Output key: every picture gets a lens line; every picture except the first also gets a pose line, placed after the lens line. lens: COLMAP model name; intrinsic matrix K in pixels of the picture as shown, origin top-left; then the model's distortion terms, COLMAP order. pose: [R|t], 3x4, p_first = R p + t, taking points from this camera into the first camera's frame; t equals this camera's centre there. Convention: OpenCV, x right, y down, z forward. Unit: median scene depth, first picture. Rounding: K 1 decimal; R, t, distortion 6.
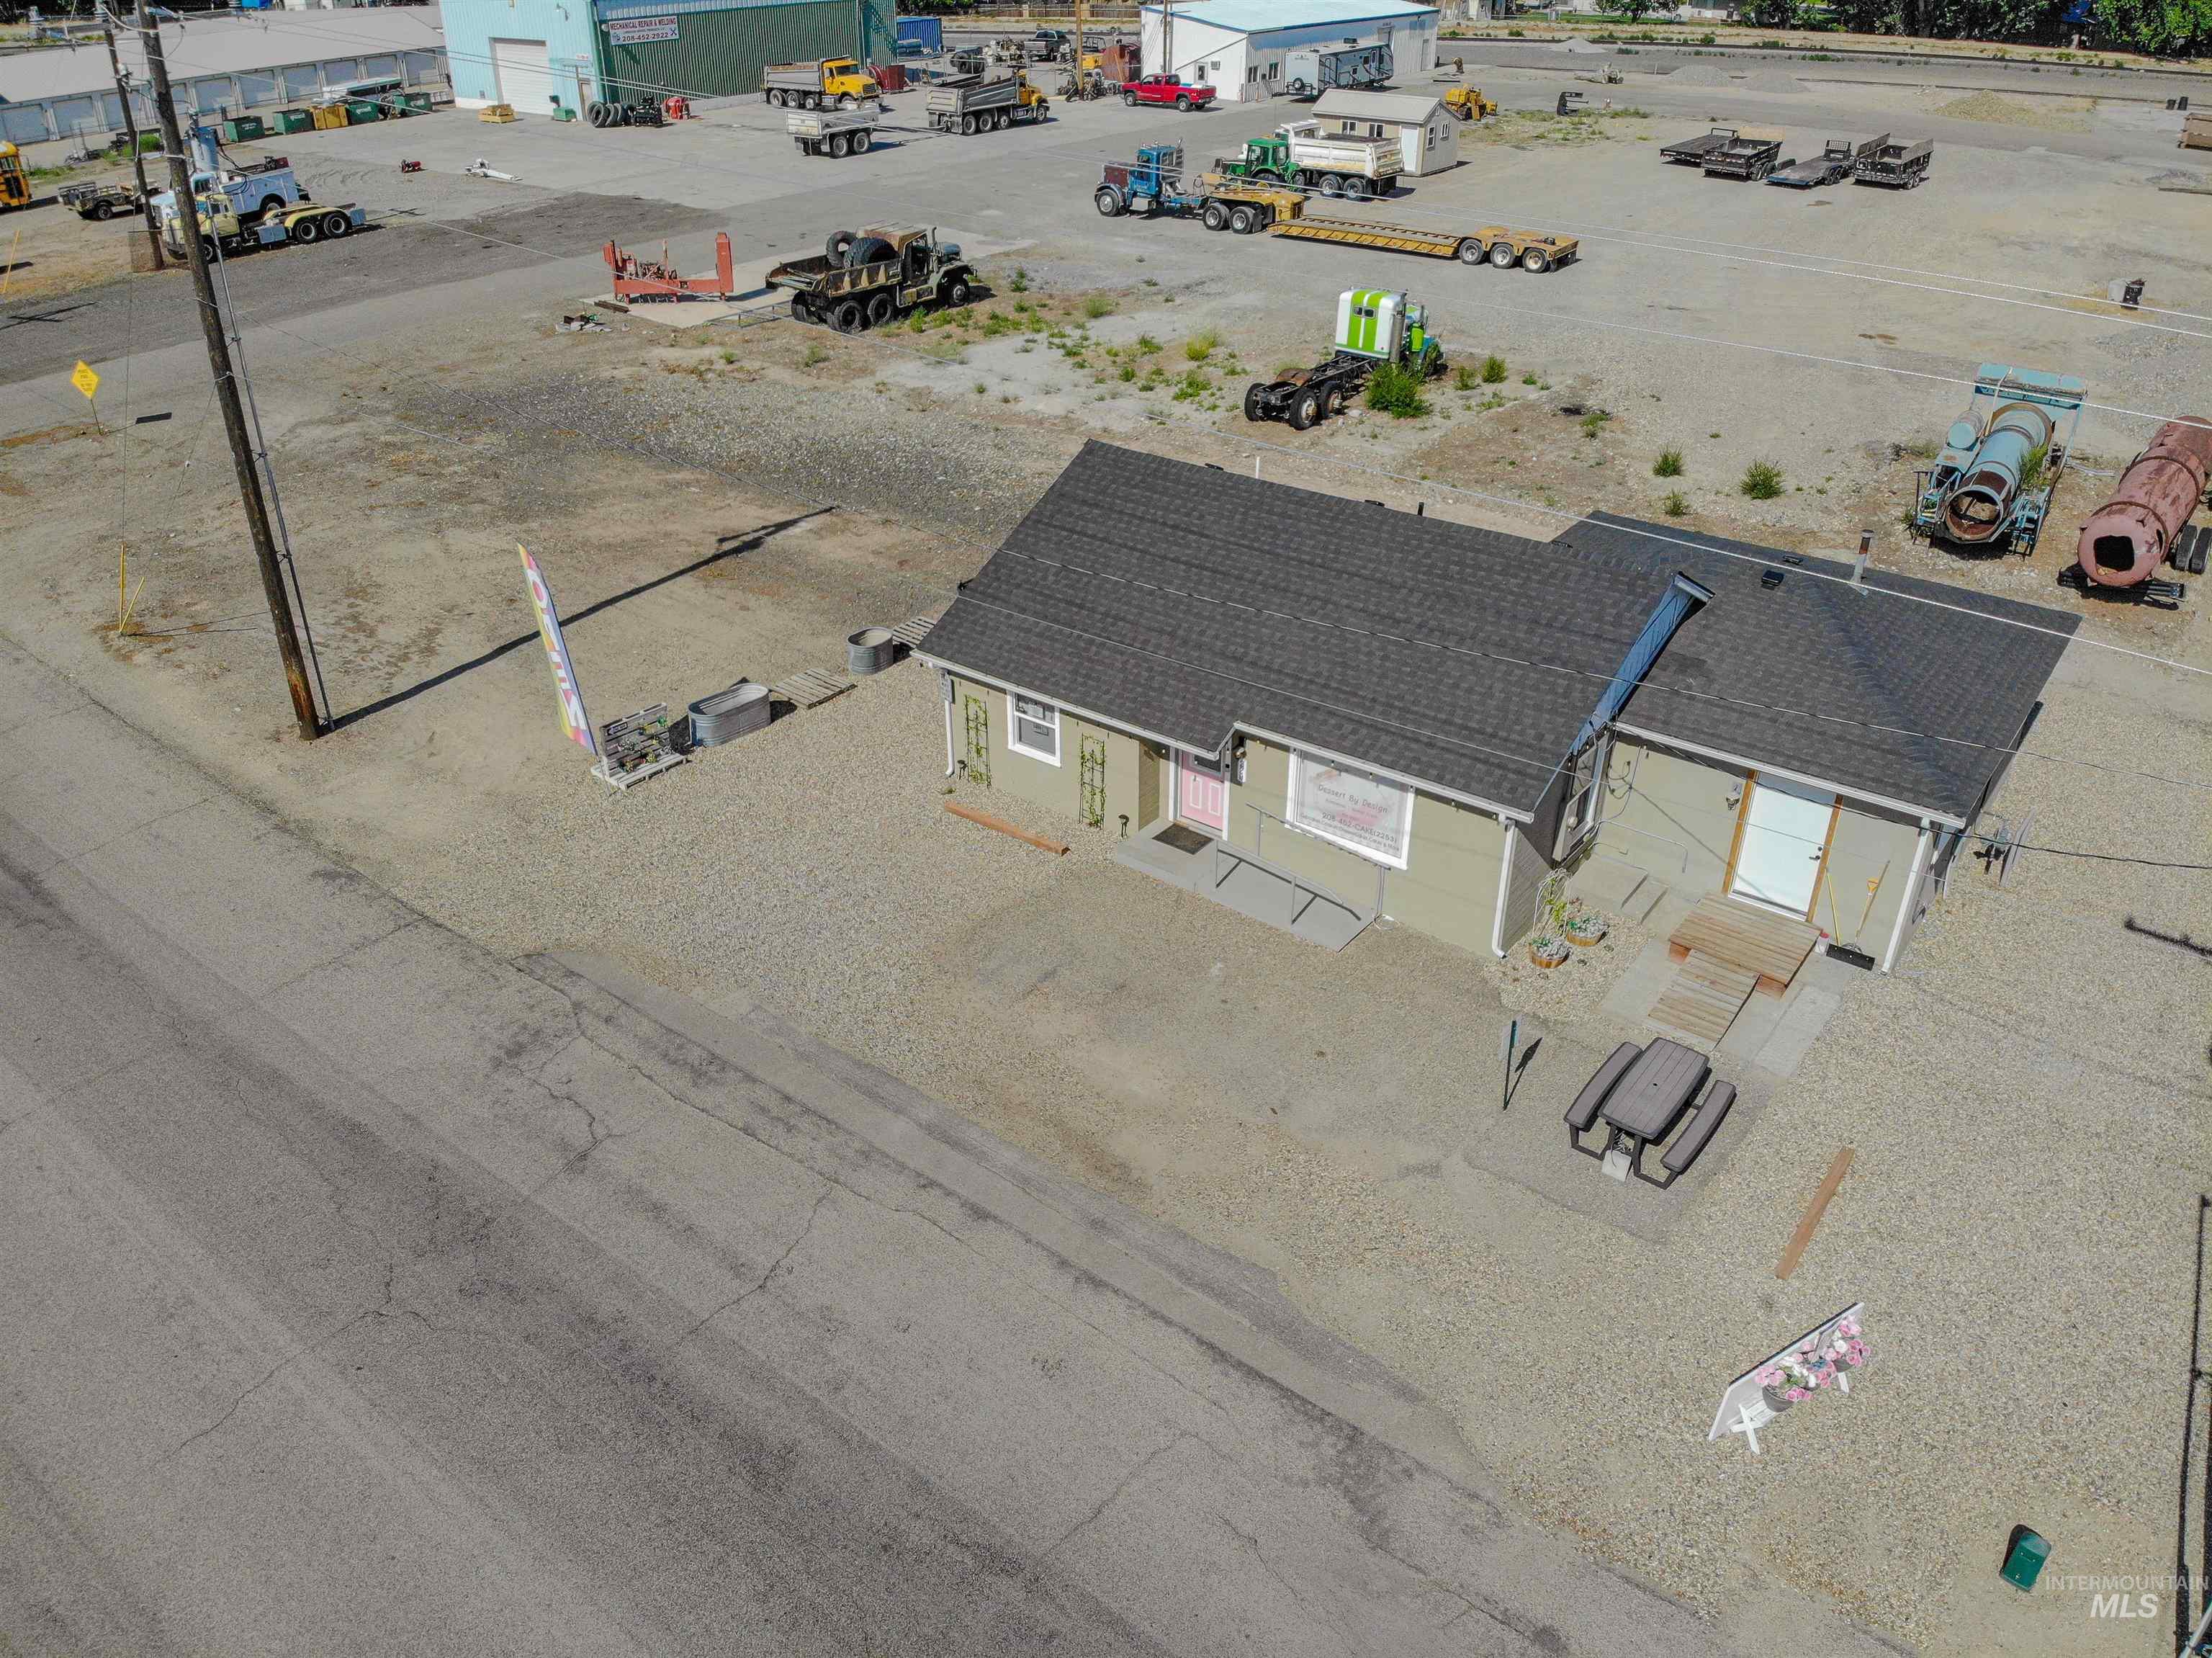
lens RADIAL K [[1607.1, 0, 1106.0], [0, 1607.1, 829.0], [0, 0, 1]] dist [0.151873, -0.308621]
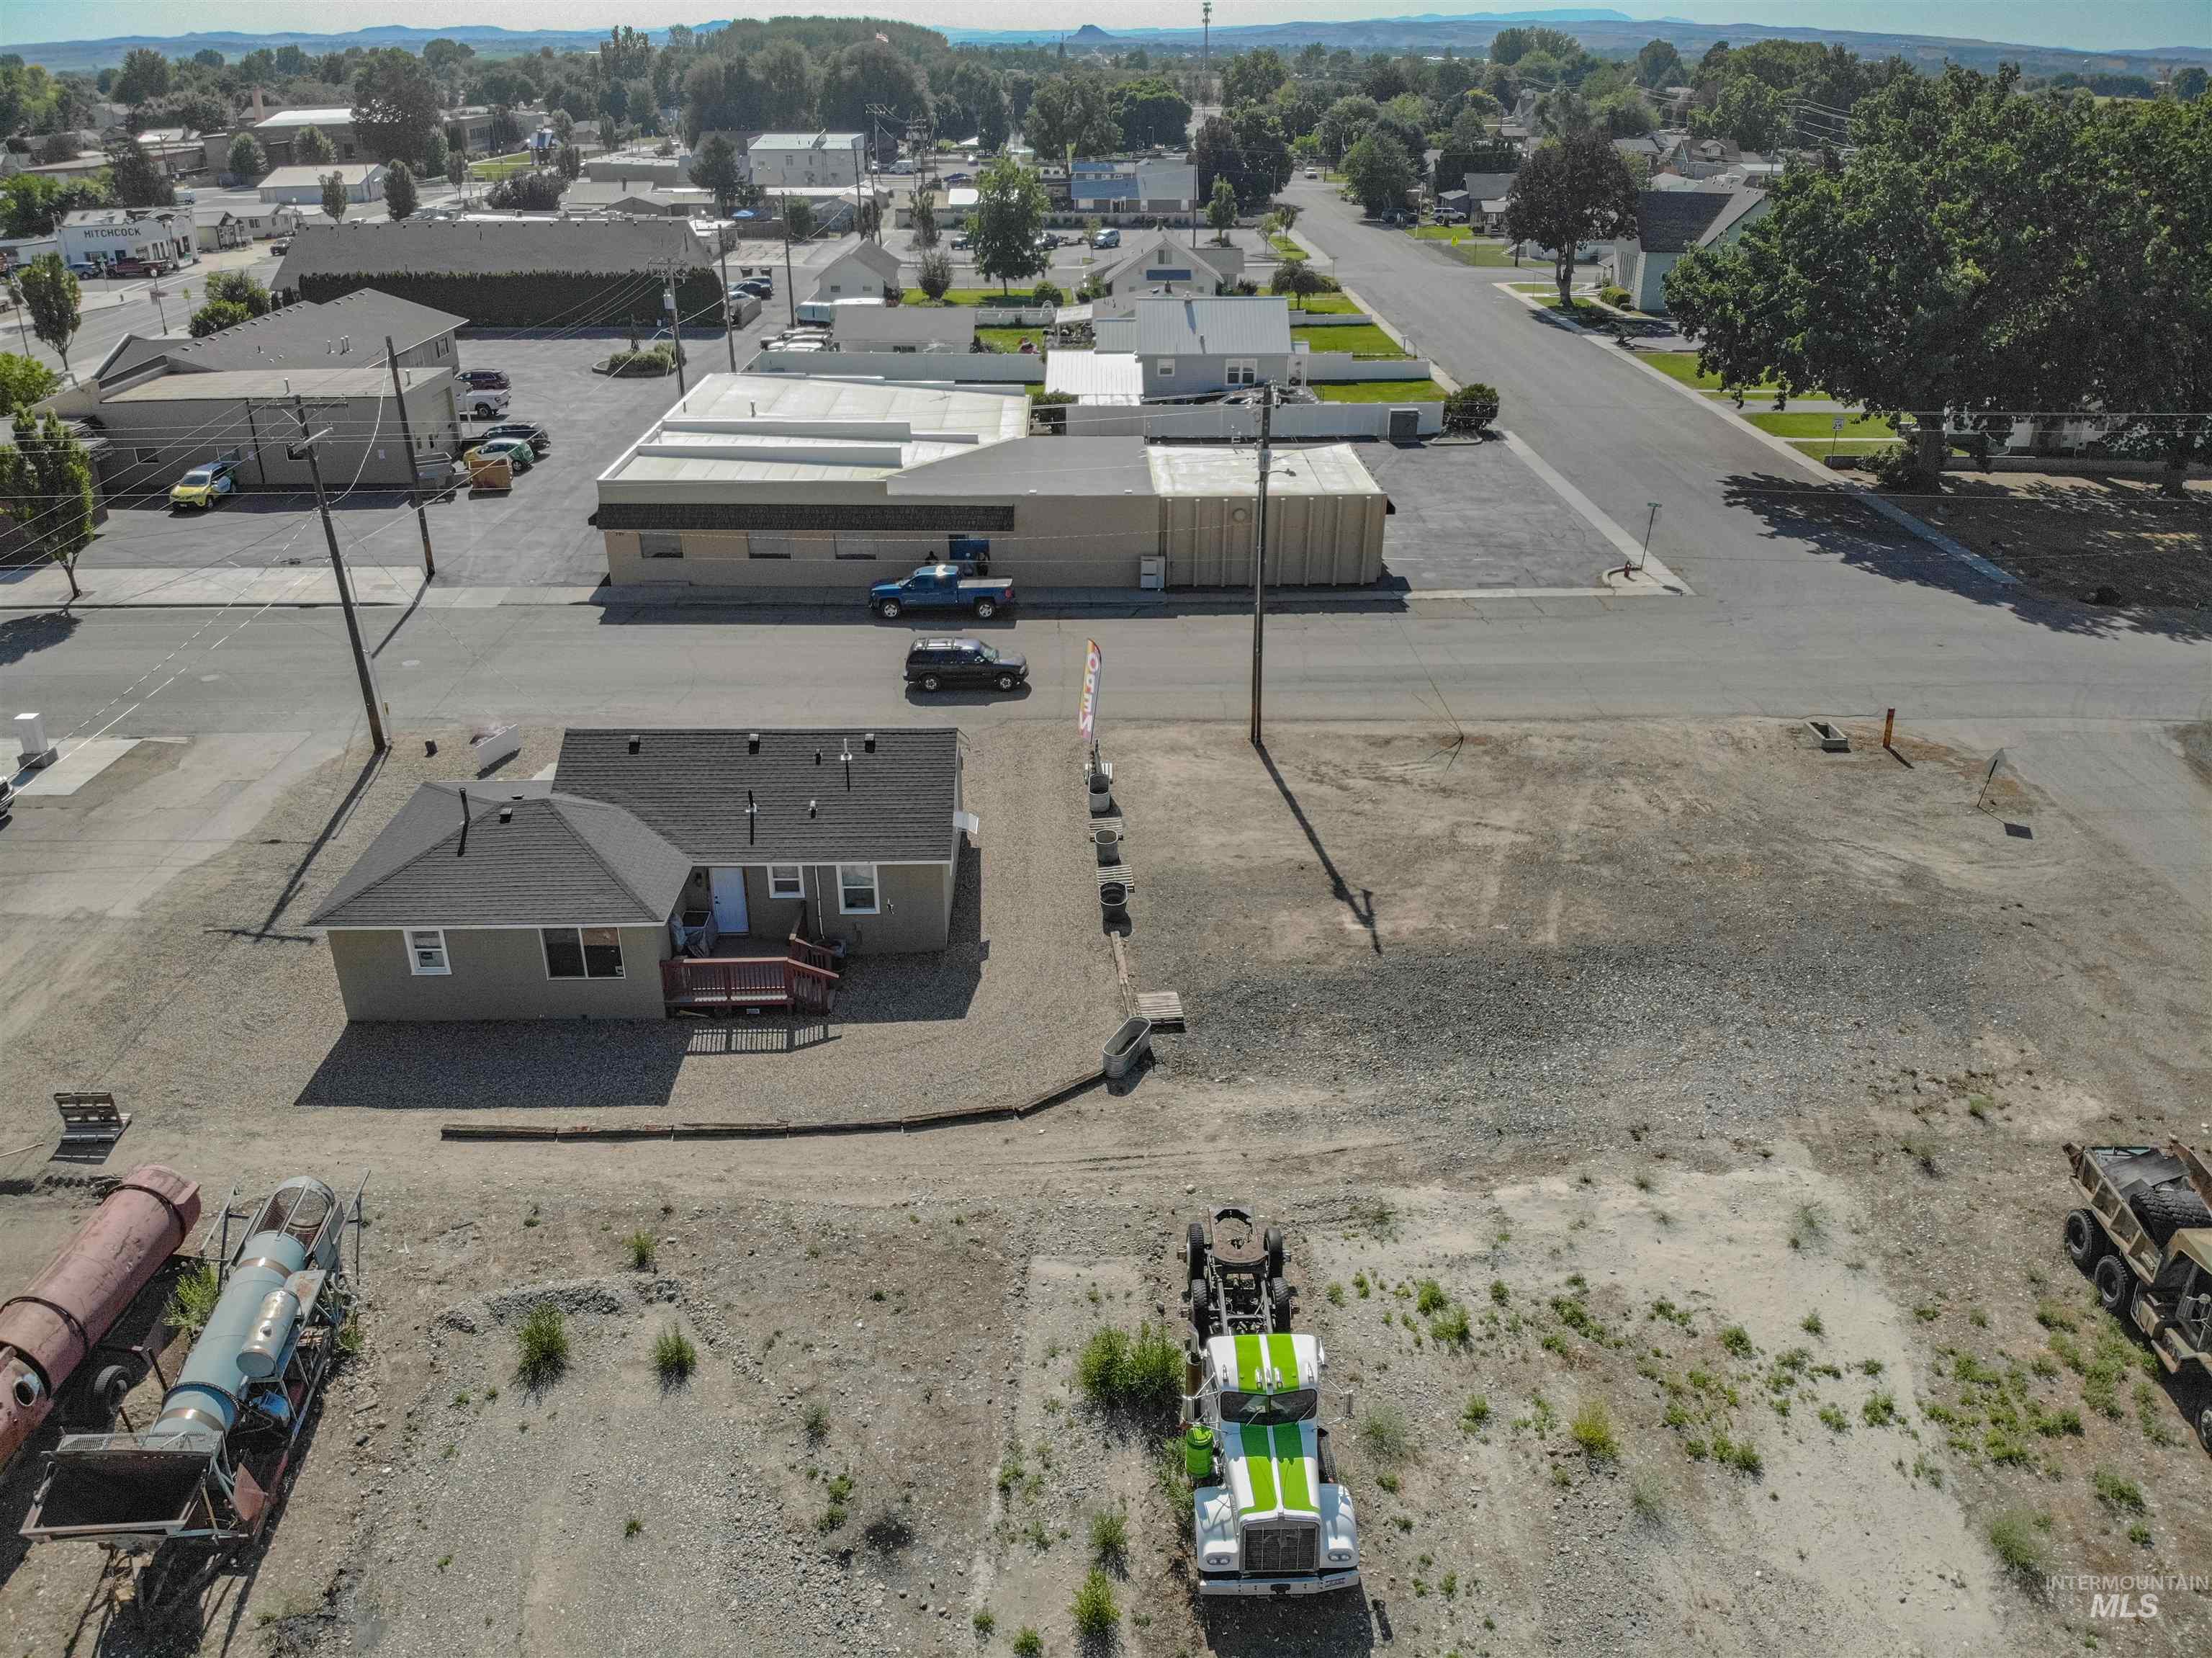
lens RADIAL K [[1588.6, 0, 1090.3], [0, 1588.6, 782.8], [0, 0, 1]] dist [0.101440, -0.236423]
pose [[-0.785655, 0.261329, -0.560762, 0.410563], [-0.310825, 0.616971, 0.723004, -0.725401], [0.534916, 0.742330, -0.403498, 0.917578]]
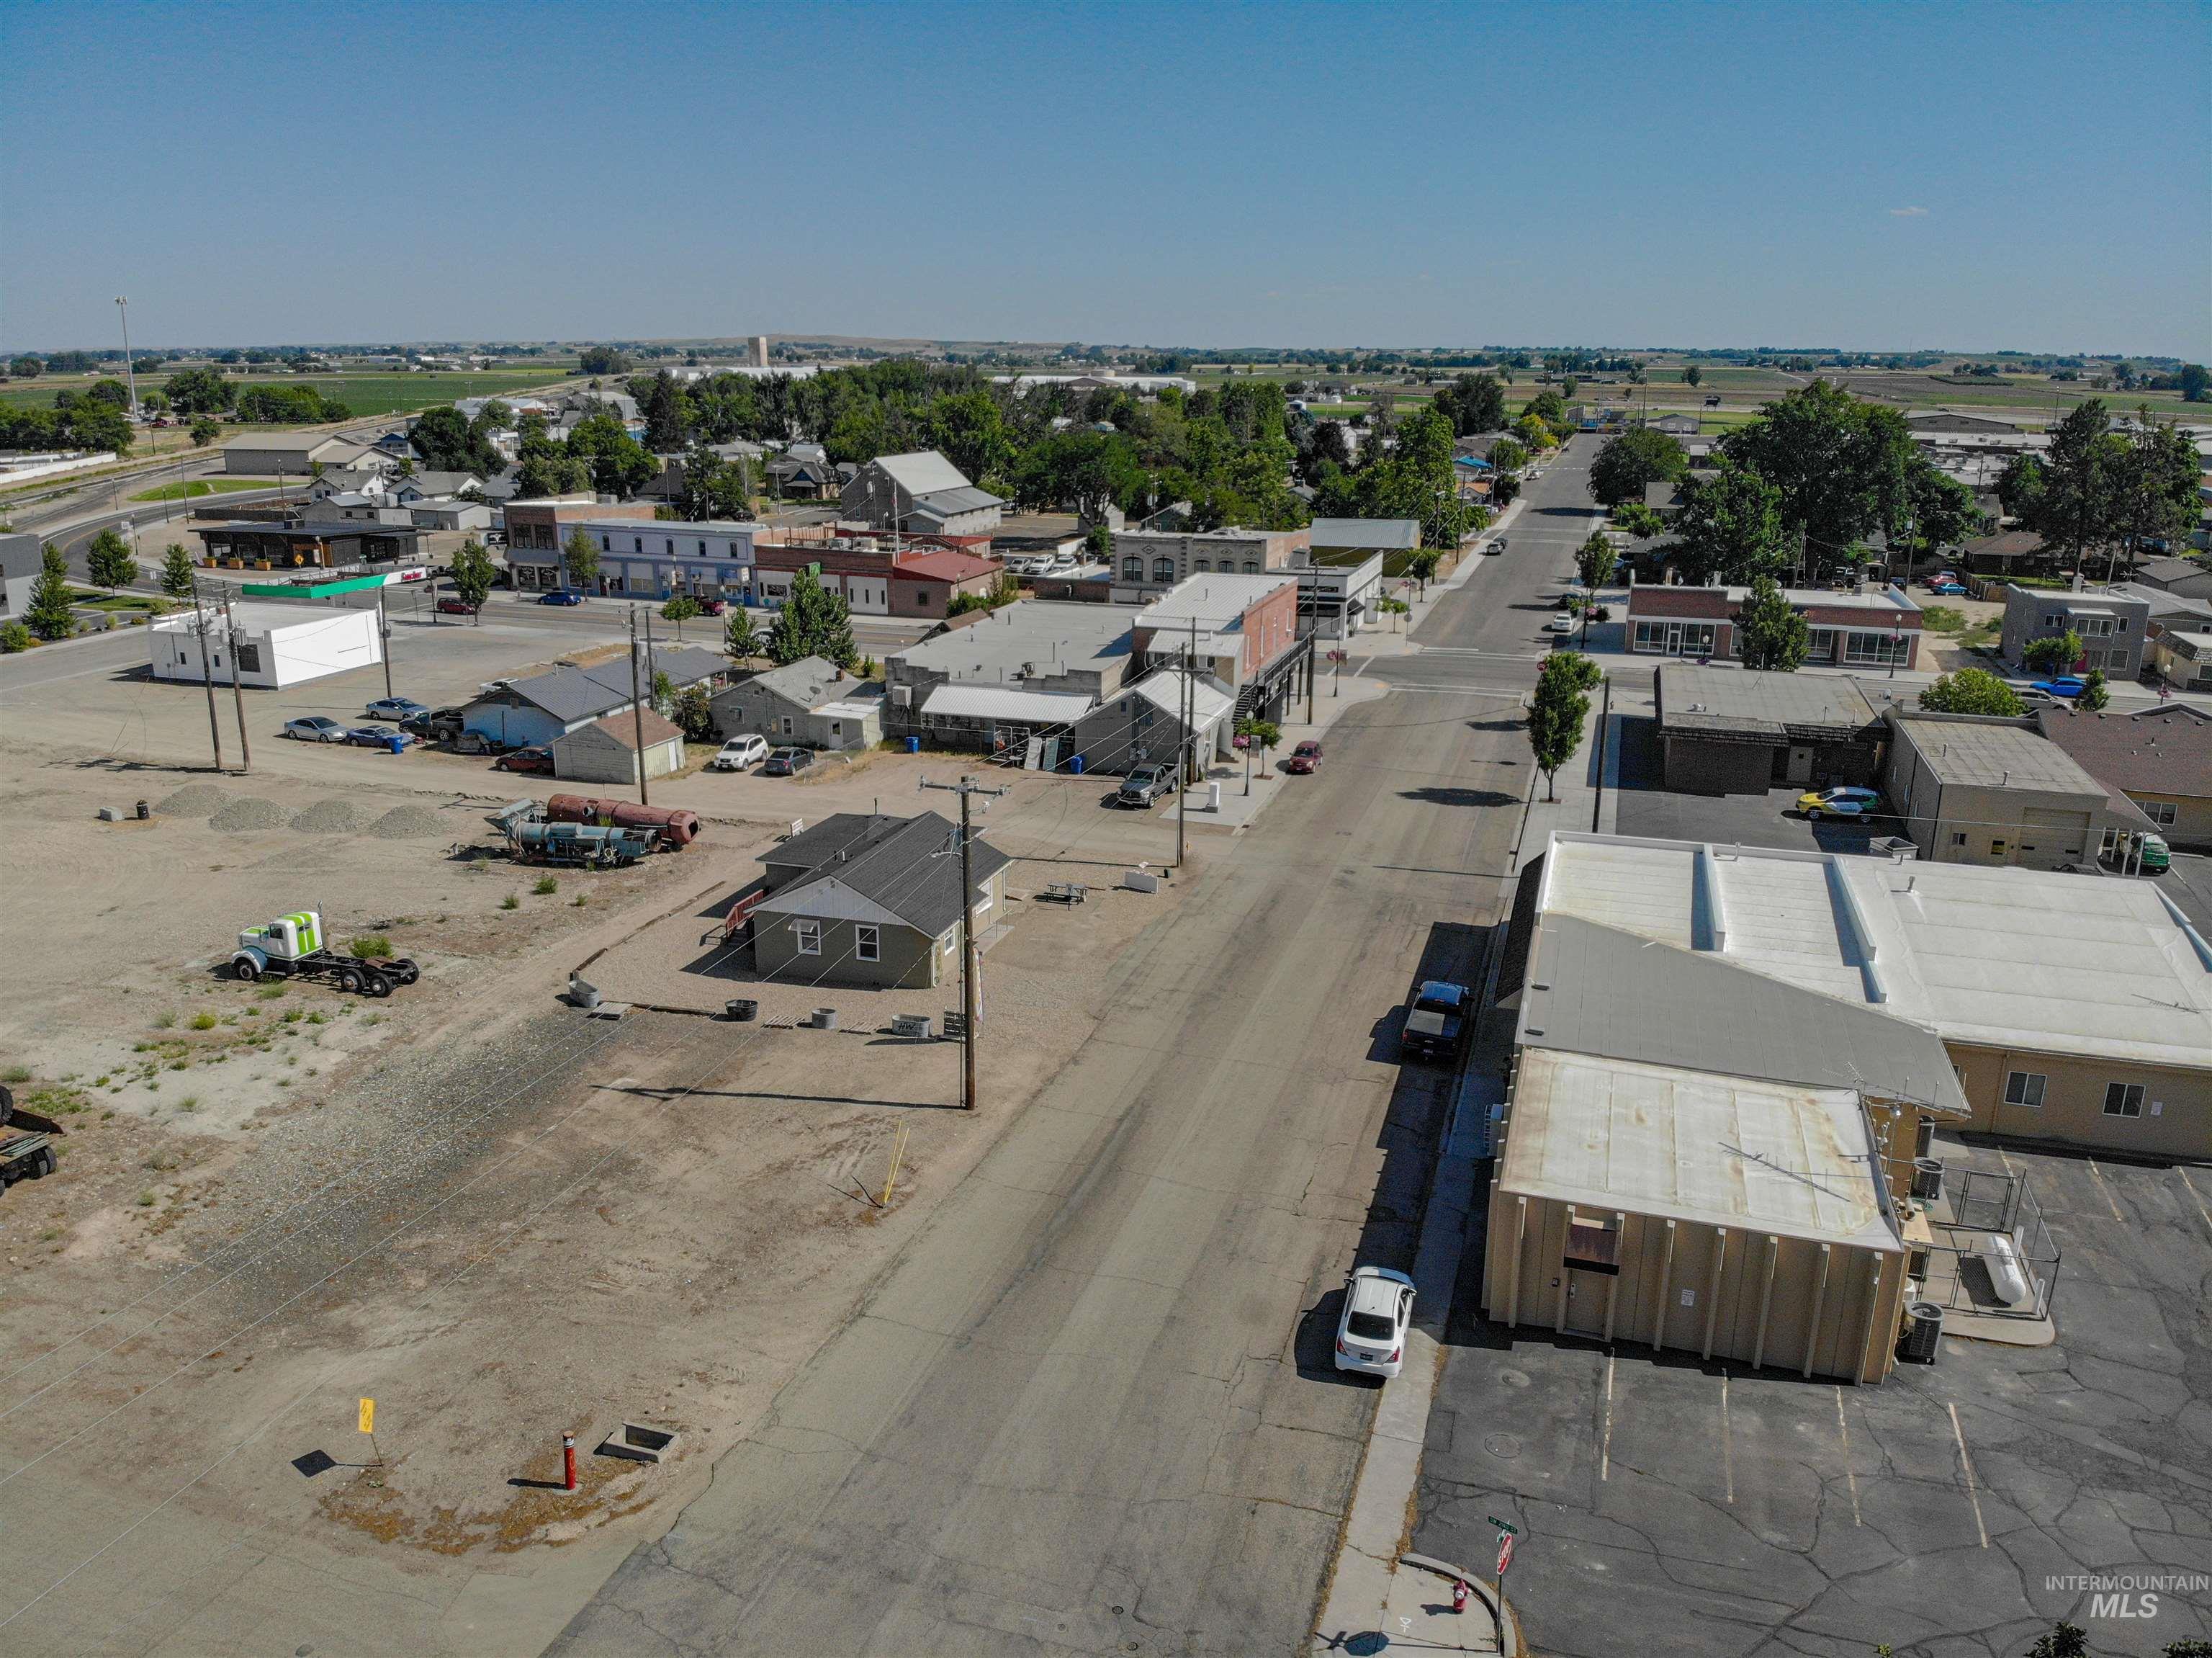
lens RADIAL K [[1607.1, 0, 1106.0], [0, 1607.1, 829.0], [0, 0, 1]] dist [0.151873, -0.308621]
pose [[-0.345669, -0.263381, 0.900635, -1.195488], [0.466959, 0.784236, 0.408563, -0.564848], [-0.813918, 0.561787, -0.148098, 0.517579]]
